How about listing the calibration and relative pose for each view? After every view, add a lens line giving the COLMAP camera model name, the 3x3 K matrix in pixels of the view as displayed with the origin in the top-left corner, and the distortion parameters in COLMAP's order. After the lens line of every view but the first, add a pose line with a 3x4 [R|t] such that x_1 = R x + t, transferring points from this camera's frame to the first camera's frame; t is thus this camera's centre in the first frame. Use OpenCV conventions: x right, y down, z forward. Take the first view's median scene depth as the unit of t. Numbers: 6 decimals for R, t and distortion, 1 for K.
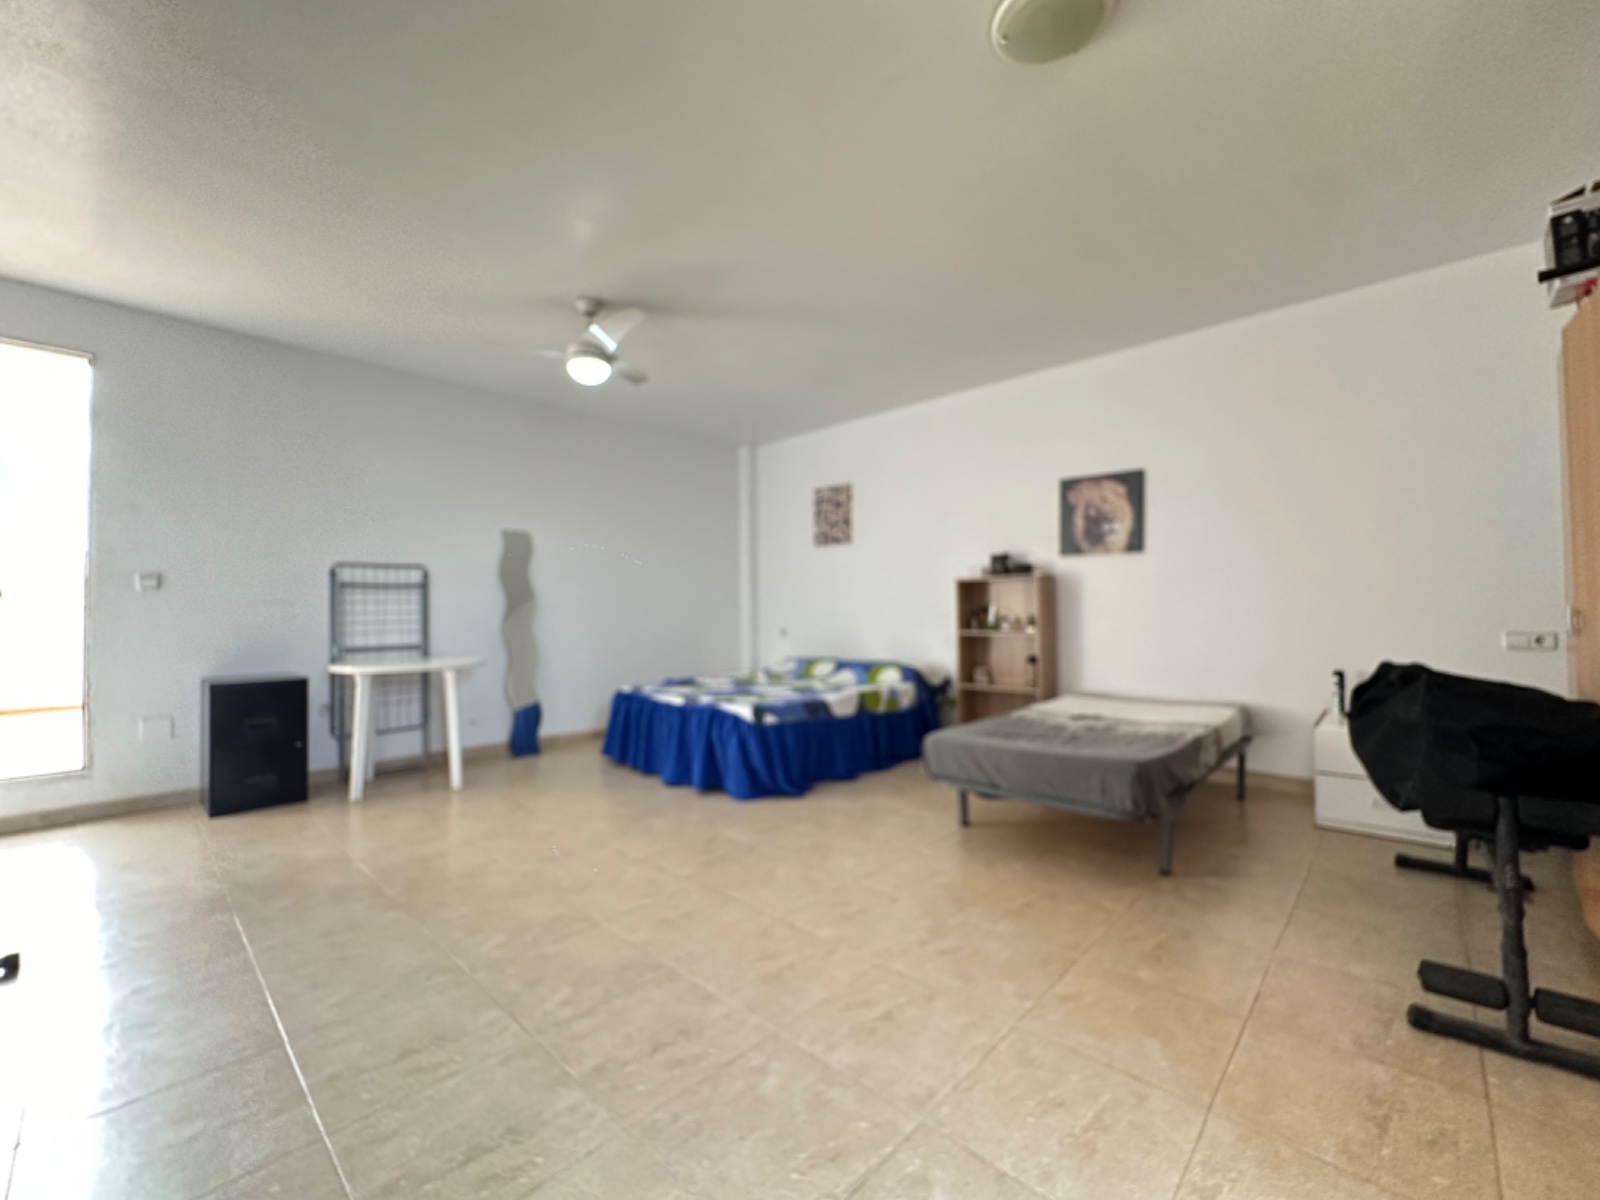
lens RADIAL K [[638.9, 0, 803.0], [0, 638.9, 600.7], [0, 0, 1]] dist [-0.002025, -0.000083]
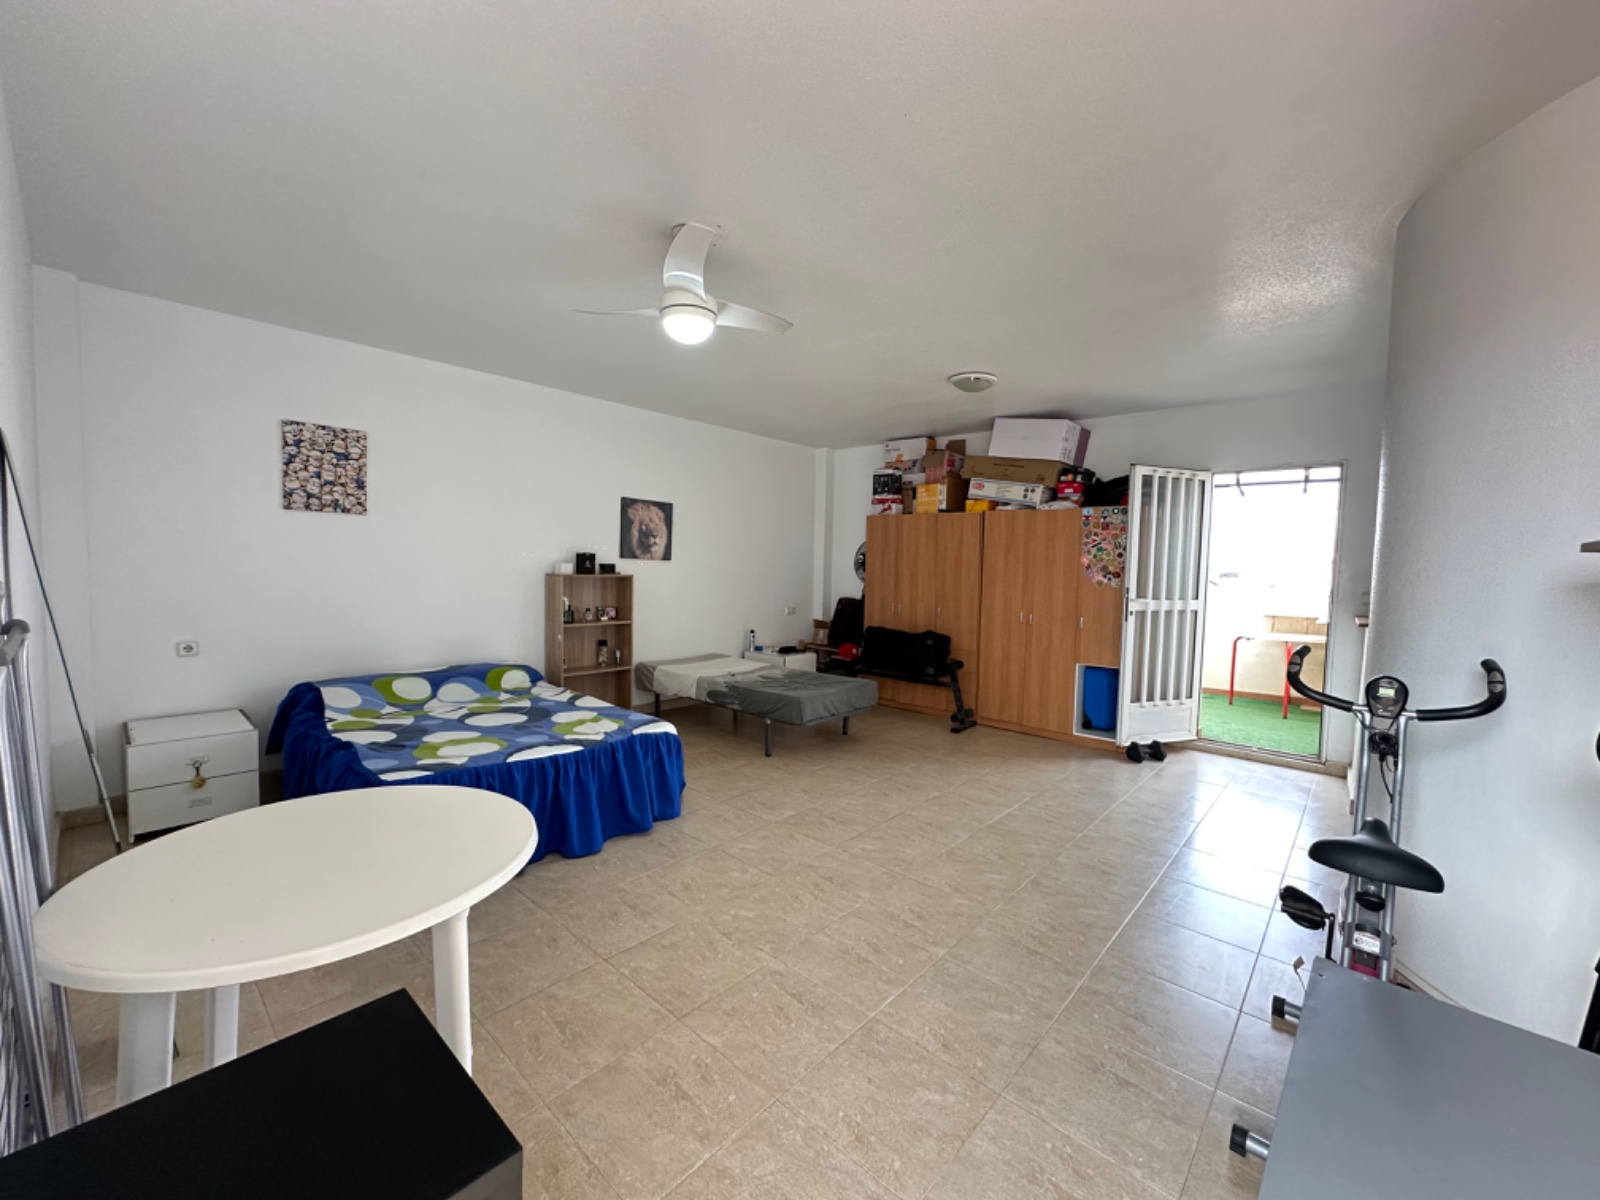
lens RADIAL K [[638.9, 0, 803.0], [0, 638.9, 600.7], [0, 0, 1]] dist [-0.002025, -0.000083]
pose [[-0.006451, -0.039764, 0.999188, -0.886786], [-0.030241, 0.998760, 0.039551, -0.051370], [-0.999522, -0.029962, -0.007645, 0.694575]]
